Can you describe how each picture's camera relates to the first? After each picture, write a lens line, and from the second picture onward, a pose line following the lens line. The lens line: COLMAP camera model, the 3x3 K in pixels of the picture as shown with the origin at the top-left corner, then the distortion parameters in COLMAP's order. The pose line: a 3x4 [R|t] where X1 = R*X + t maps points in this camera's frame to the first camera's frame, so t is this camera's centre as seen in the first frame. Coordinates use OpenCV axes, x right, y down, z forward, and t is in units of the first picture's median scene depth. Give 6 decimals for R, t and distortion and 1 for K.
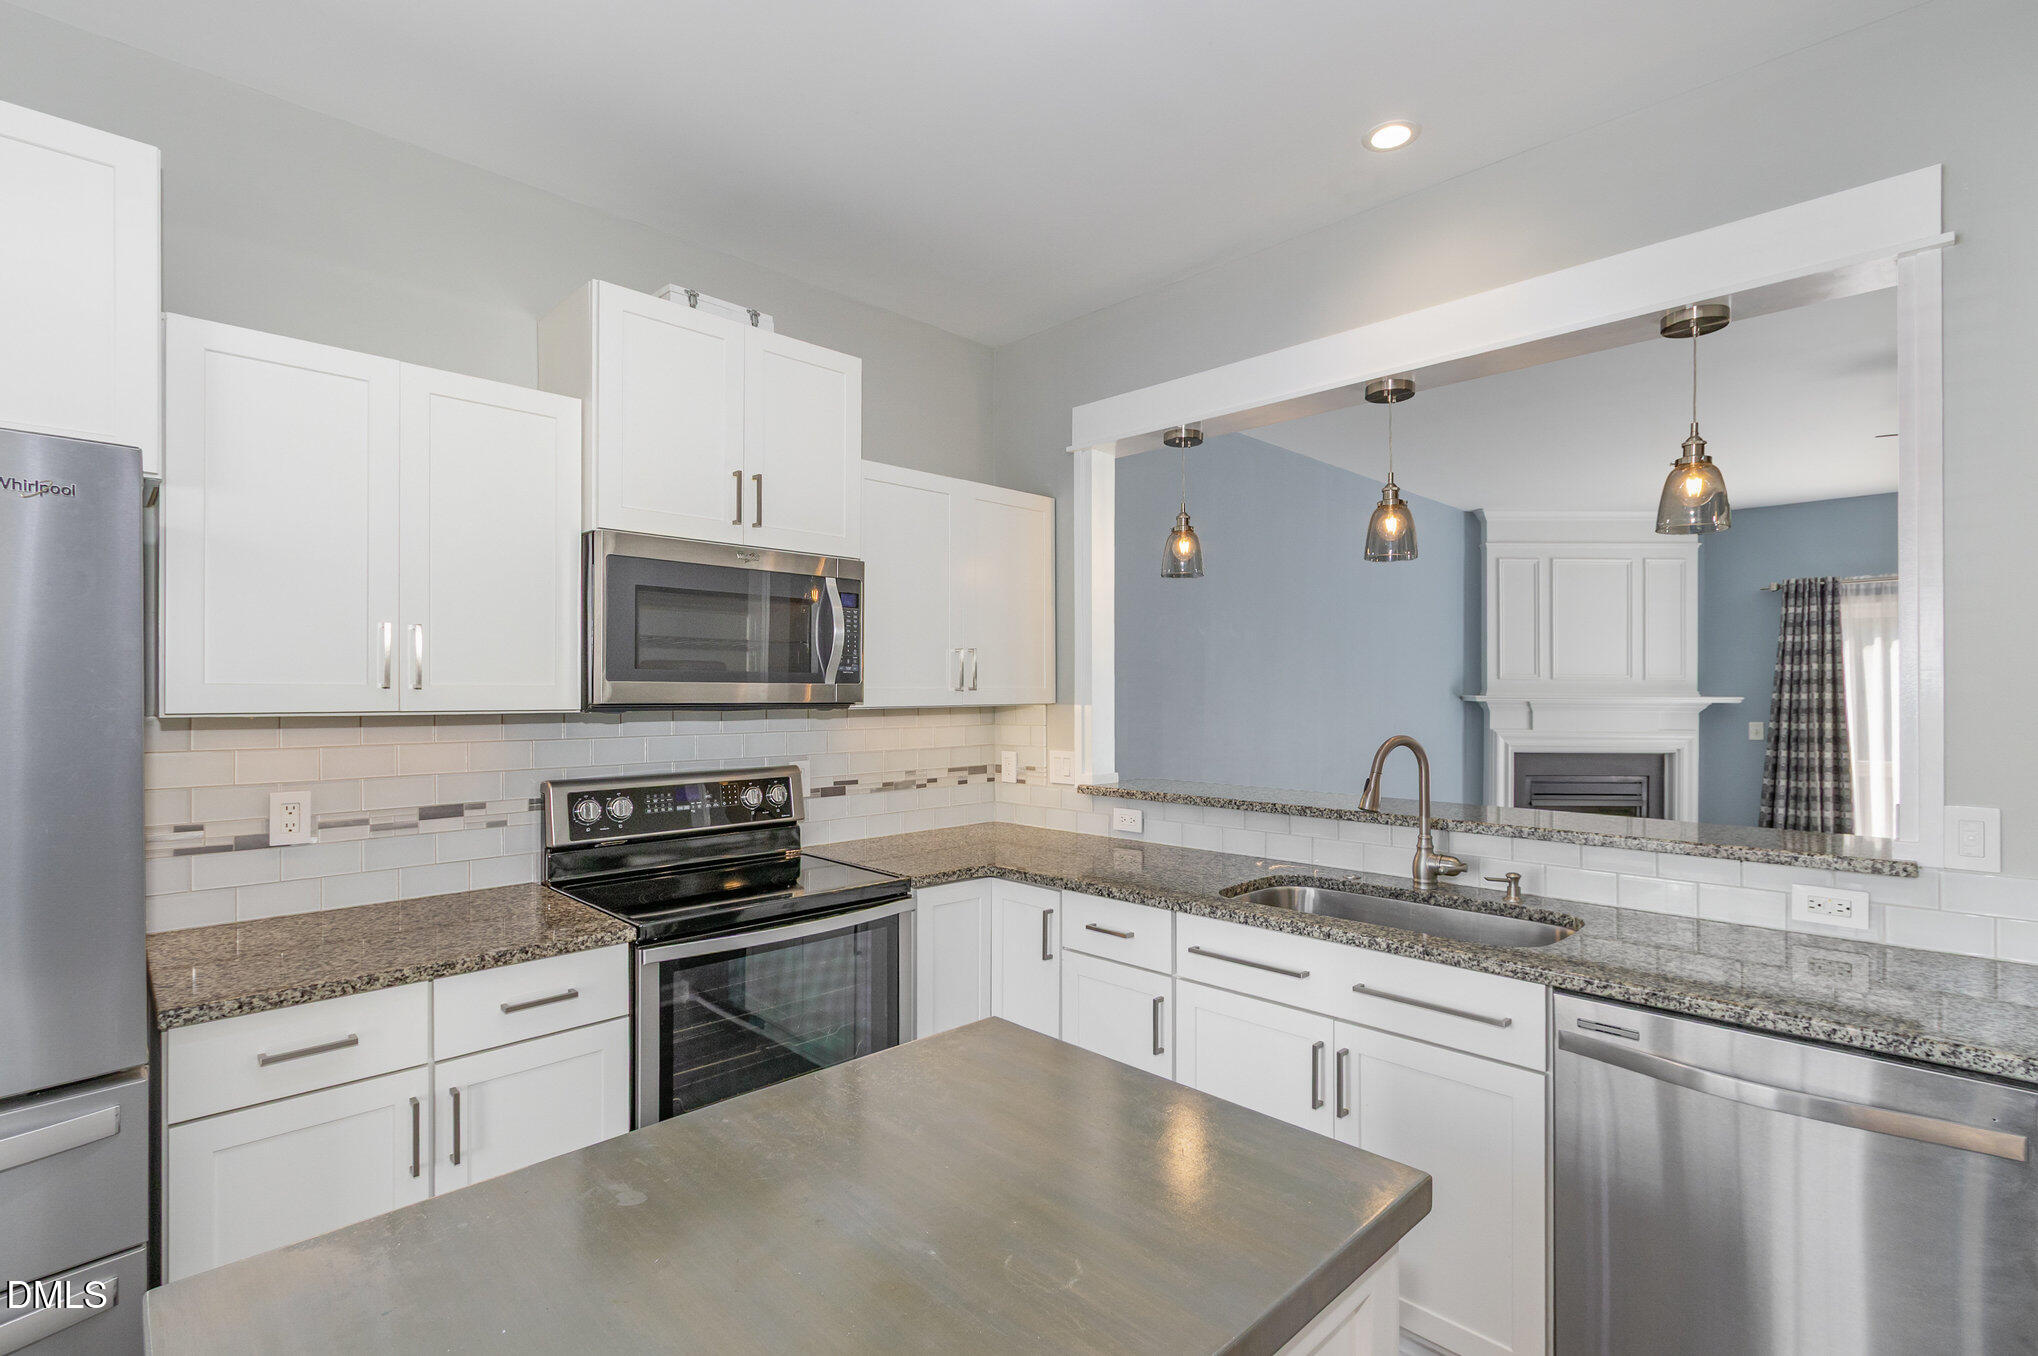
lens RADIAL K [[949.3, 0, 1015.4], [0, 949.3, 693.4], [0, 0, 1]] dist [0.001512, -0.000173]
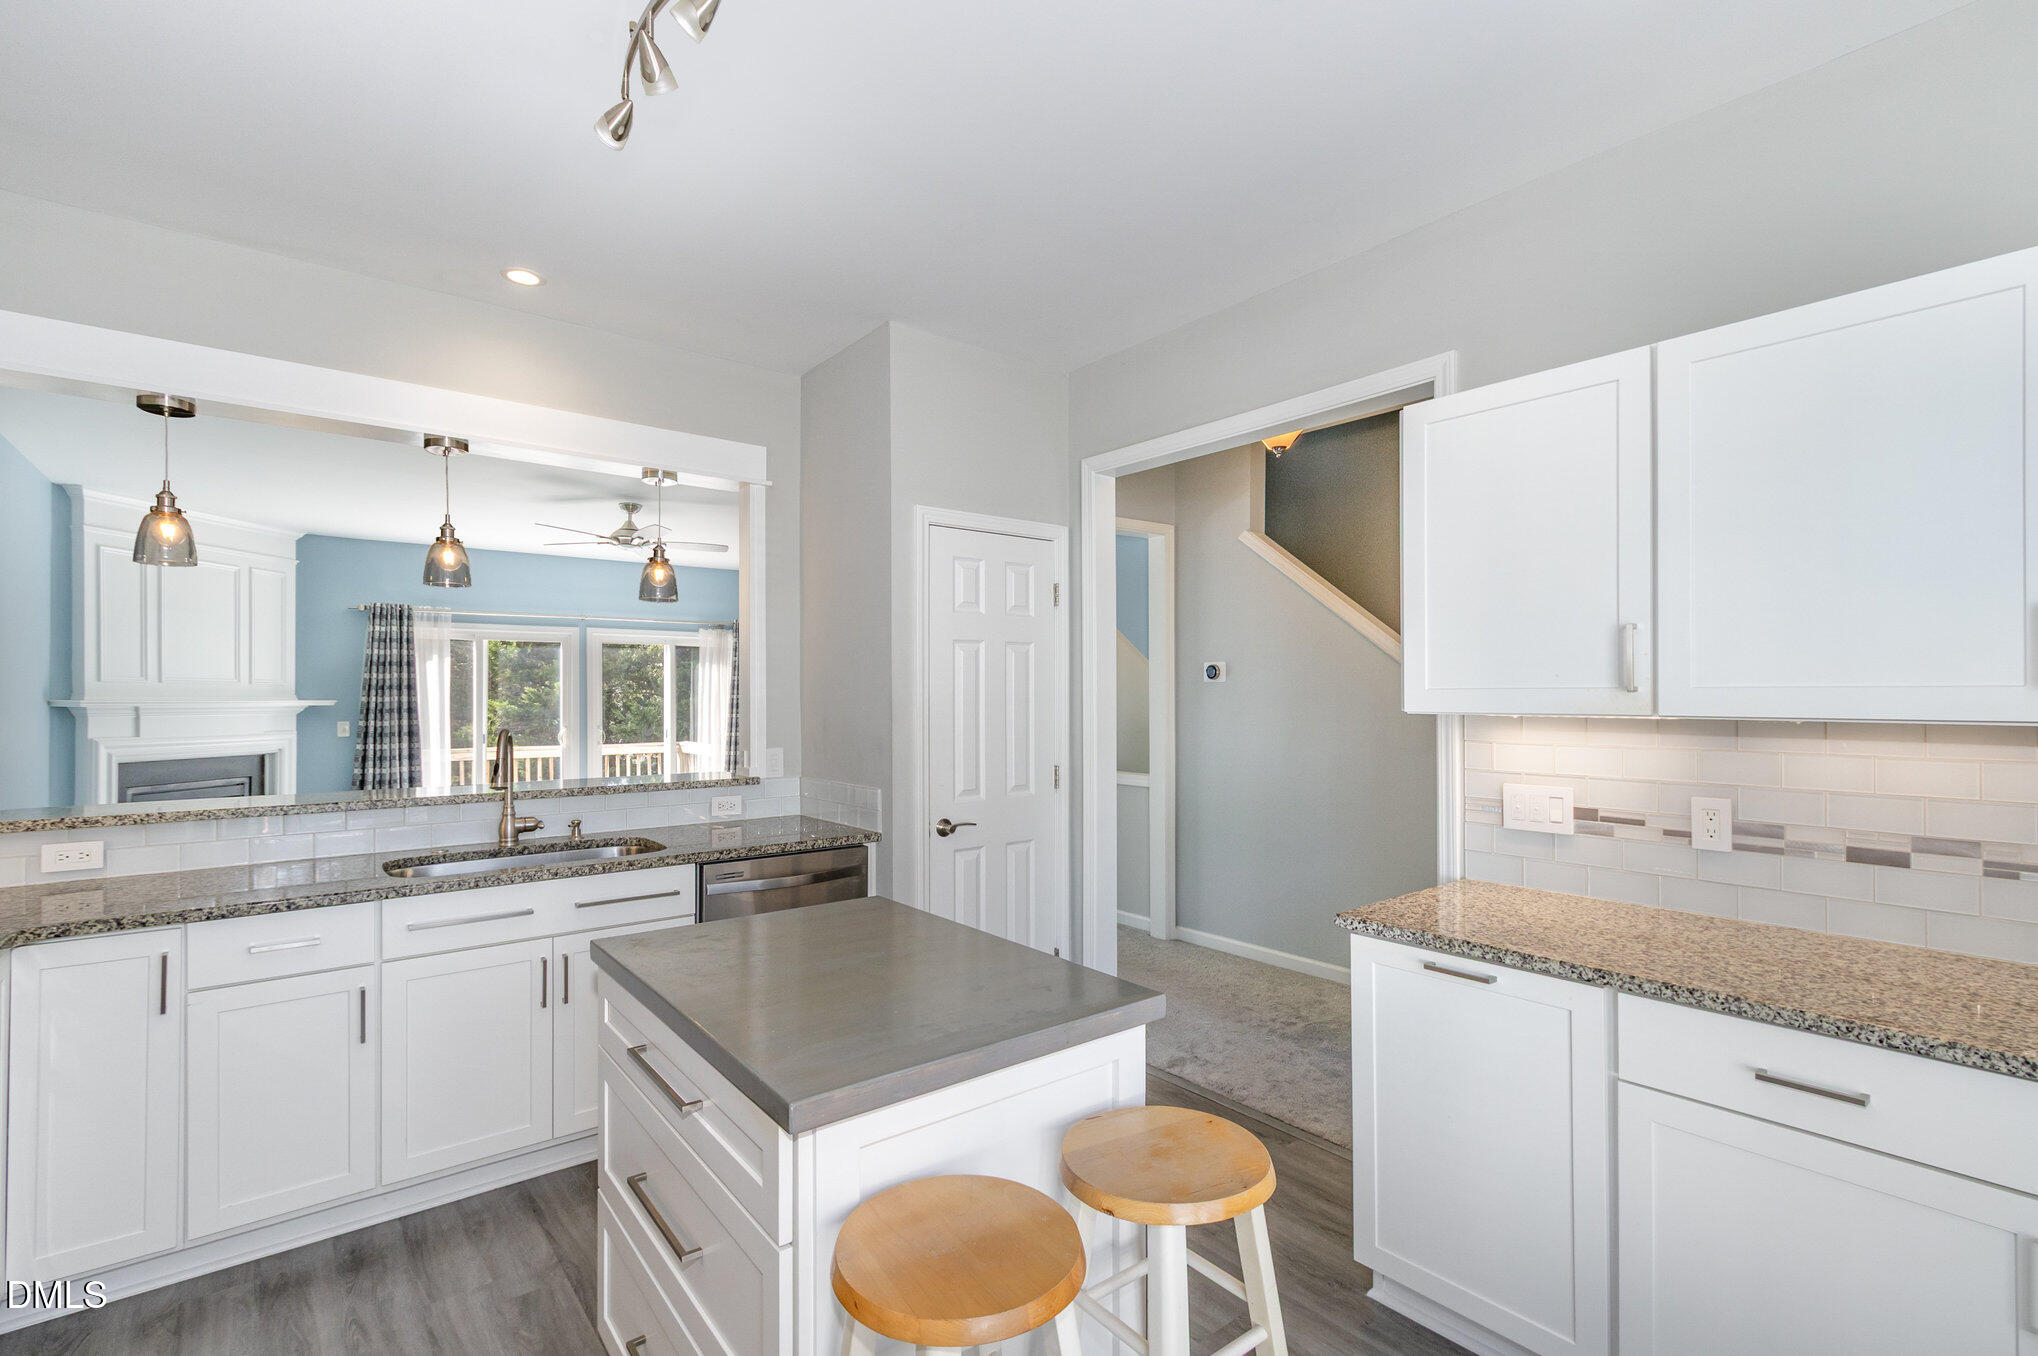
lens RADIAL K [[927.4, 0, 1021.0], [0, 927.4, 685.4], [0, 0, 1]] dist [0.002822, 0.000437]
pose [[0.095679, 0.010123, 0.995361, -0.705992], [0.002688, 0.999942, -0.010428, -0.000022], [-0.995409, 0.003673, 0.095646, 0.159911]]
